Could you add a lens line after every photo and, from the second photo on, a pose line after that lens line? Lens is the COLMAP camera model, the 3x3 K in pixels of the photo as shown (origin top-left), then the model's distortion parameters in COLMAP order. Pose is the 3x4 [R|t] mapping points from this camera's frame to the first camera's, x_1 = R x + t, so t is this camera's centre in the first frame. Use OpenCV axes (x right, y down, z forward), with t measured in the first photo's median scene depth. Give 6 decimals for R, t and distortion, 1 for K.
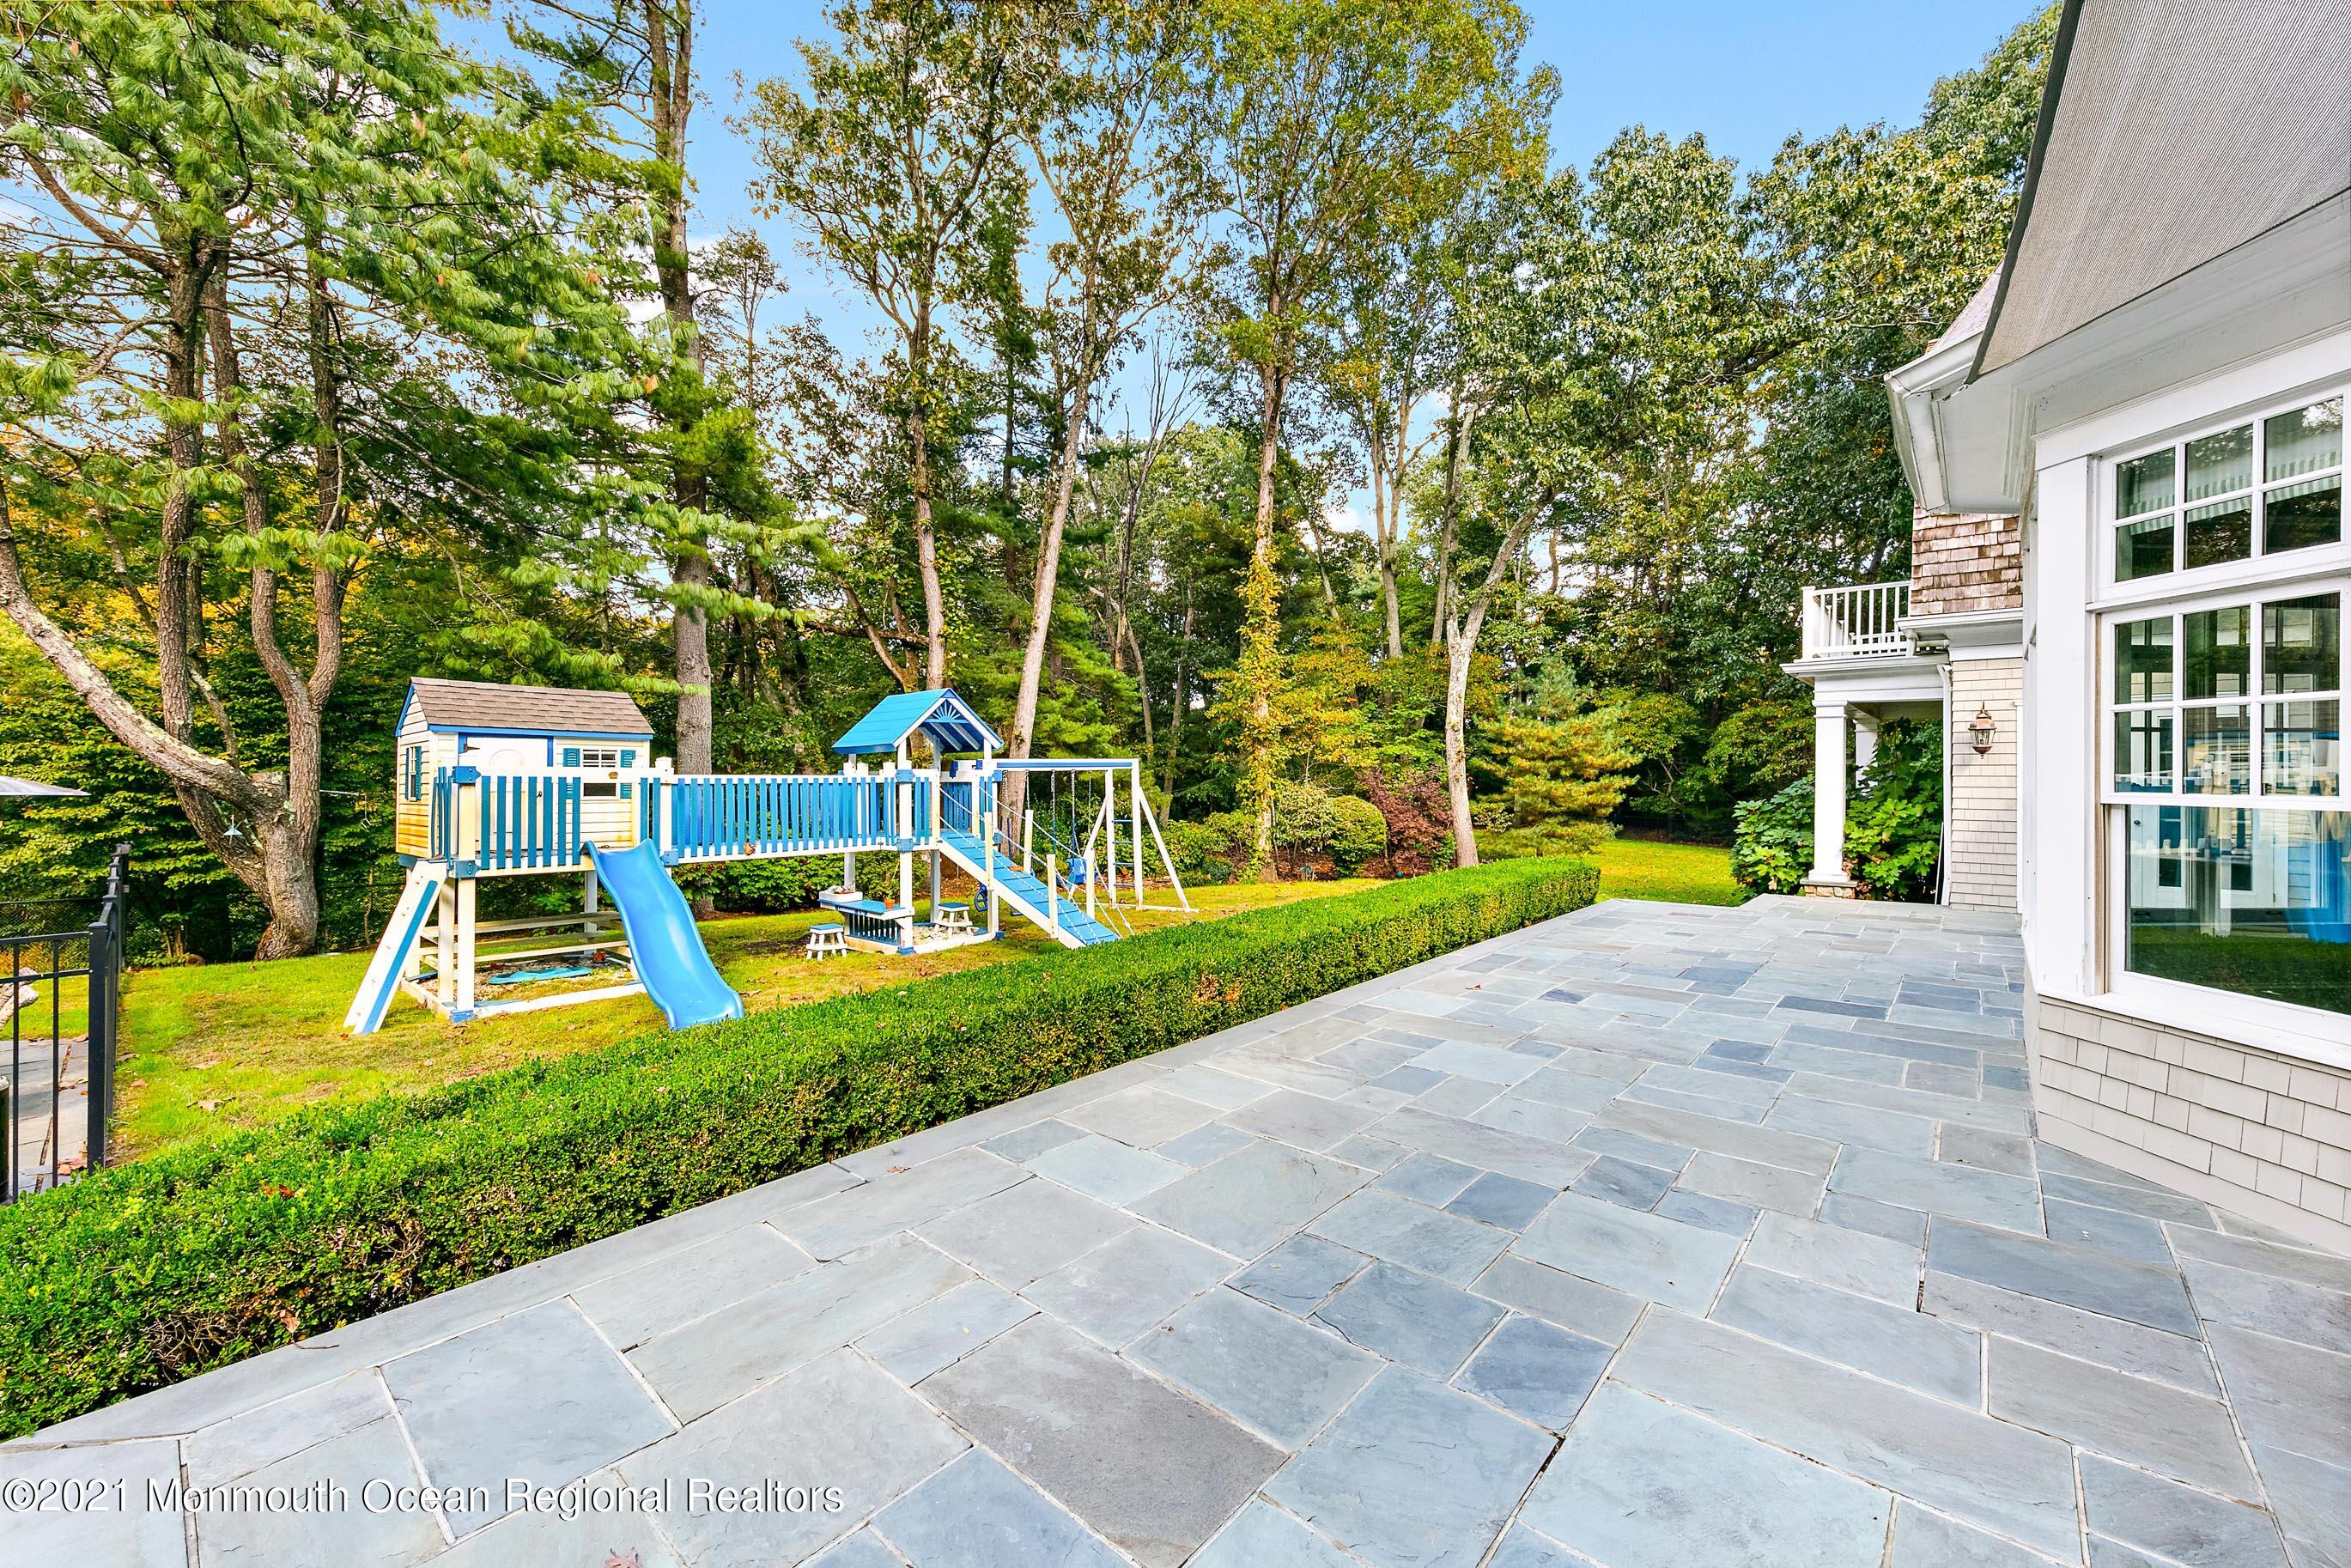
lens RADIAL K [[912.6, 0, 1183.5], [0, 912.6, 776.2], [0, 0, 1]] dist [0.005338, 0.000175]
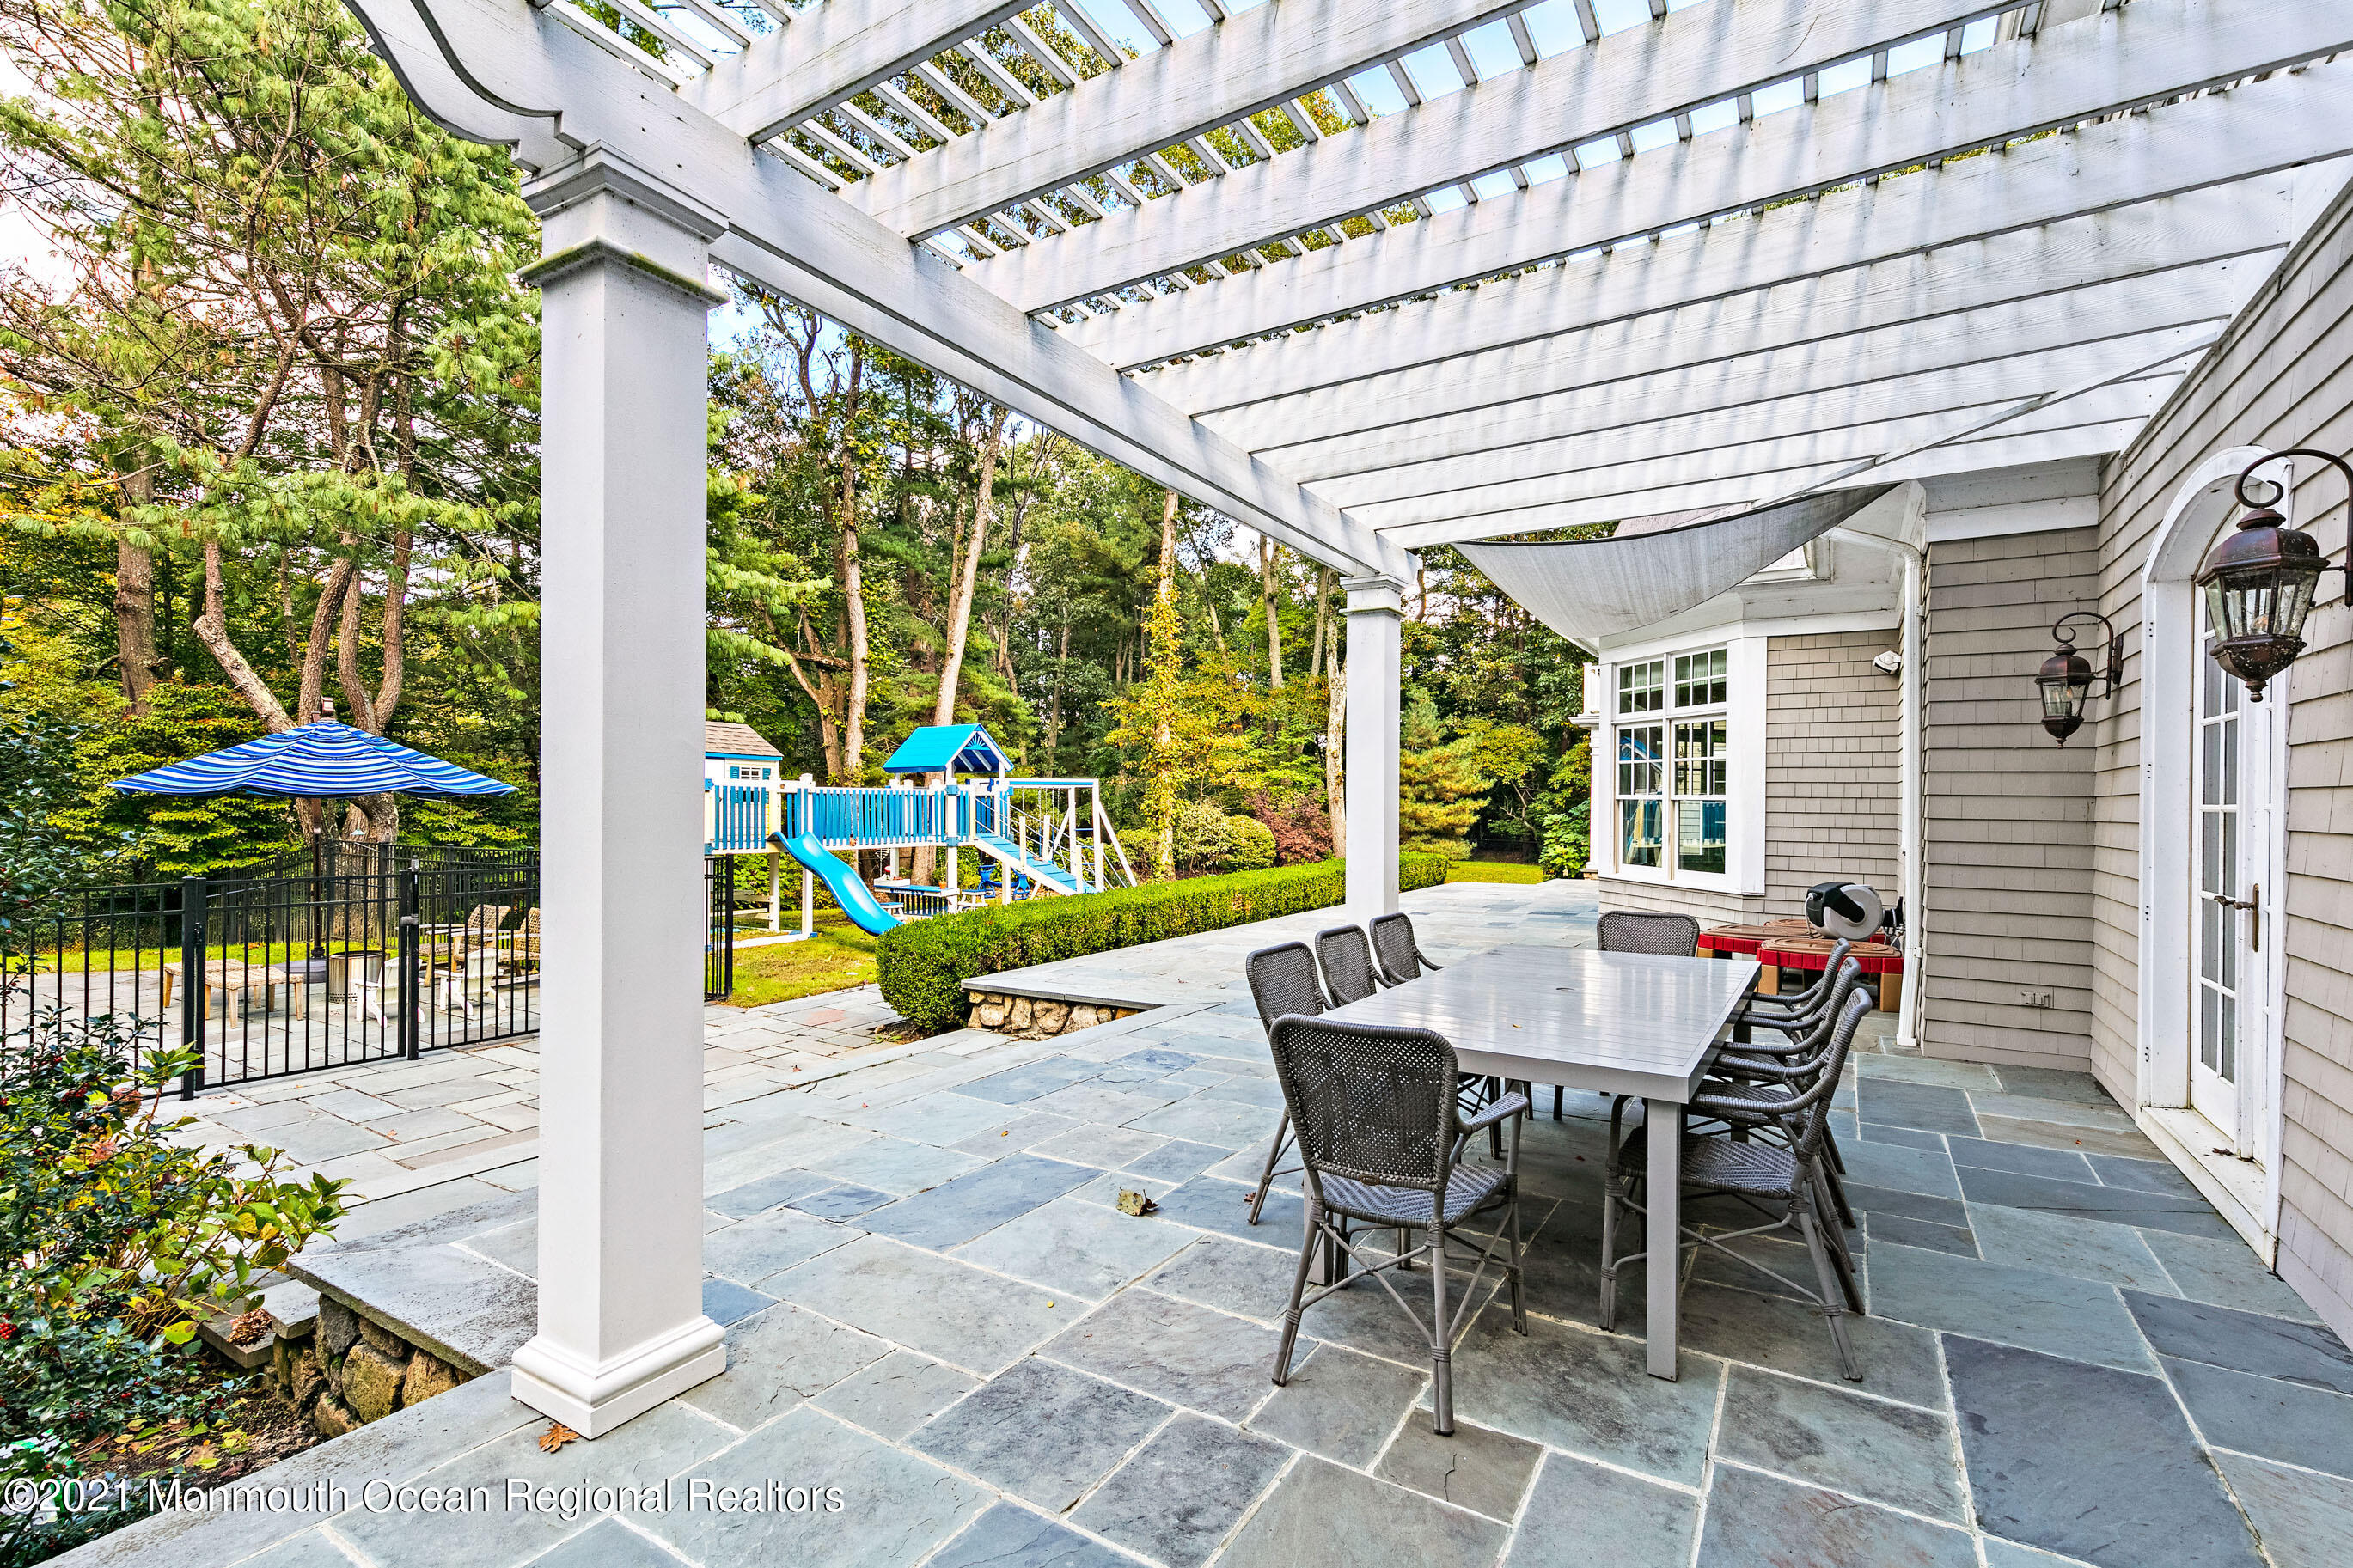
lens RADIAL K [[1062.2, 0, 1166.7], [0, 1062.2, 794.3], [0, 0, 1]] dist [0.015751, -0.000518]
pose [[0.988705, 0.008576, 0.149631, -0.172079], [-0.007477, 0.999941, -0.007905, 0.012253], [-0.149690, 0.006697, 0.988710, -0.438223]]
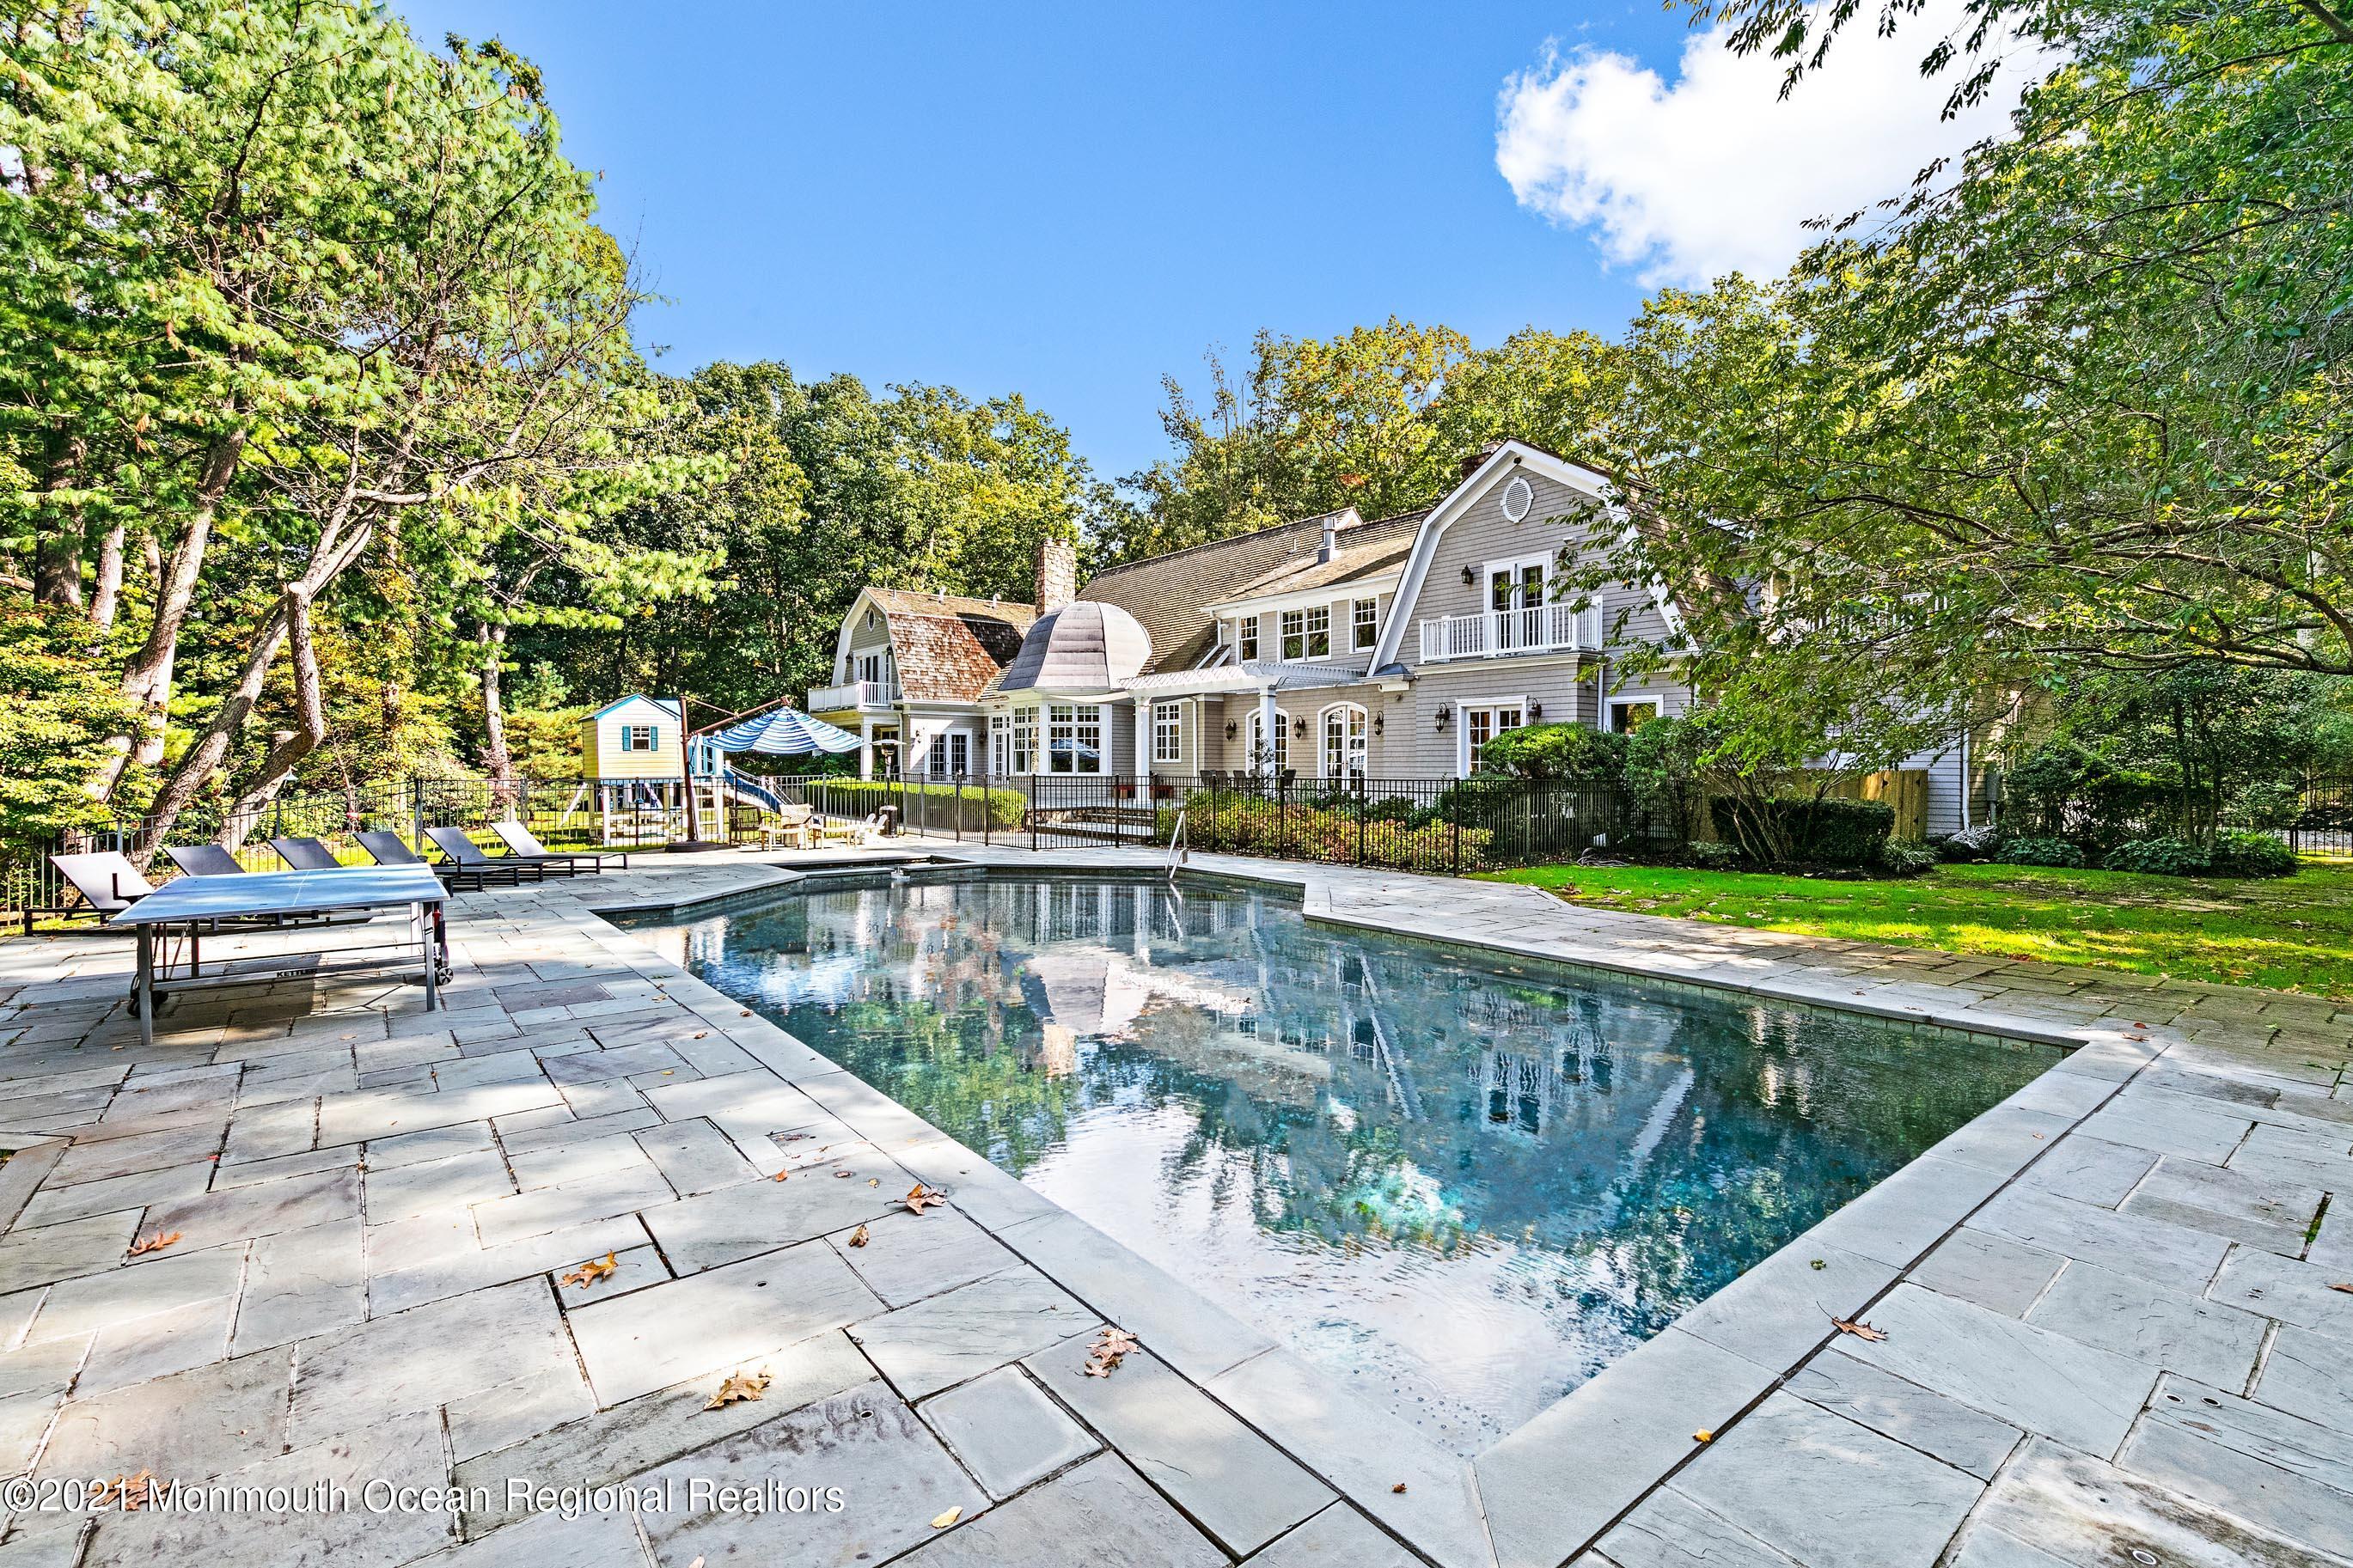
lens RADIAL K [[1104.5, 0, 1179.0], [0, 1104.5, 782.8], [0, 0, 1]] dist [0.008138, 0.000406]
pose [[0.178148, -0.013751, 0.983908, -1.944964], [-0.000136, 0.999902, 0.013999, 0.042399], [-0.984004, -0.002628, 0.178129, -0.420066]]
